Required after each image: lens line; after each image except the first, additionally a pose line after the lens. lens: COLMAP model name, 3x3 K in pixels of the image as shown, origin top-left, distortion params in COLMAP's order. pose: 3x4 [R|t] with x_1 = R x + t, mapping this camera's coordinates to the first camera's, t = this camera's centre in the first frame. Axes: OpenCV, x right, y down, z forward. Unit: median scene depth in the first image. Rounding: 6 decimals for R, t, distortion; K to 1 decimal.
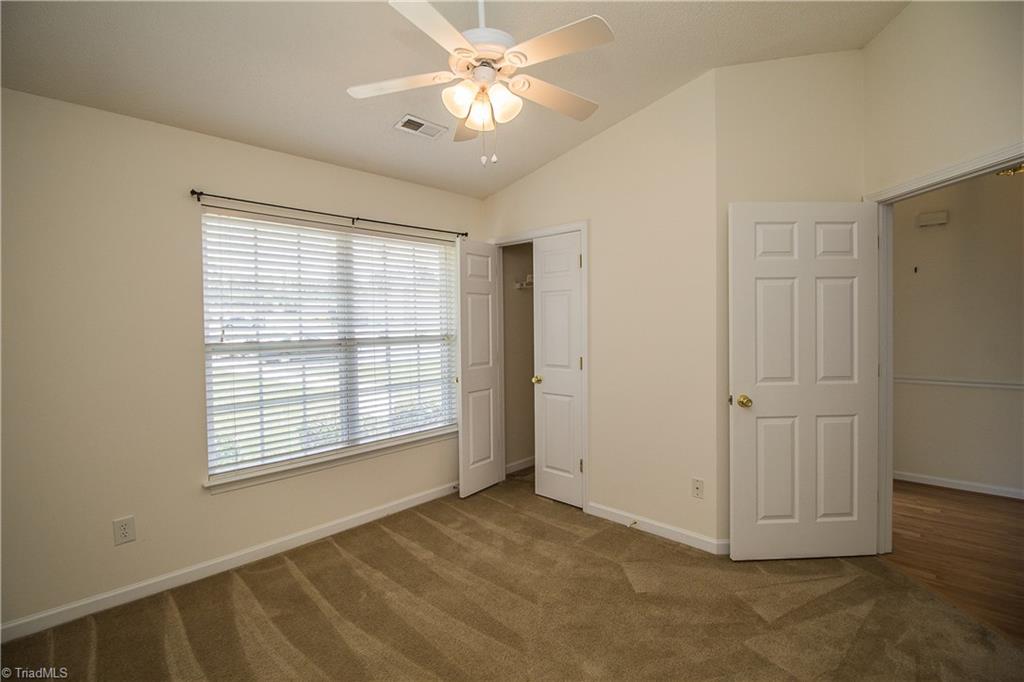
lens RADIAL K [[471.9, 0, 512.6], [0, 471.9, 342.6], [0, 0, 1]] dist [-0.004097, -0.009855]
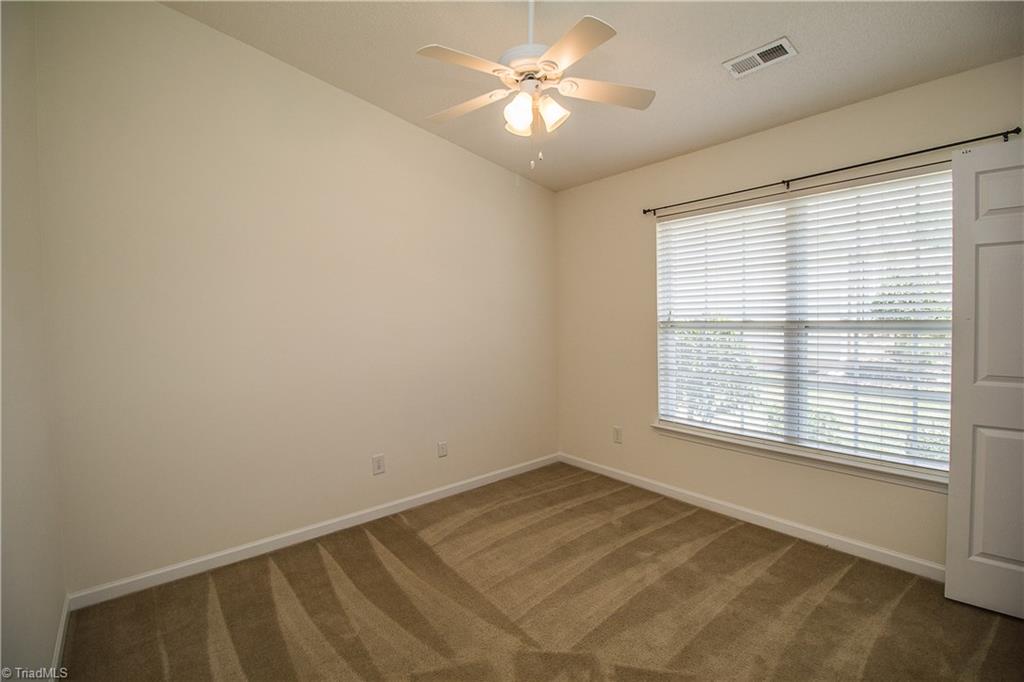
lens RADIAL K [[471.9, 0, 513.2], [0, 471.9, 343.2], [0, 0, 1]] dist [-0.004097, -0.009855]
pose [[-0.122561, 0.081459, -0.989112, 0.583688], [-0.012208, 0.996427, 0.083574, -0.034250], [0.992386, 0.022318, -0.121128, 0.602090]]
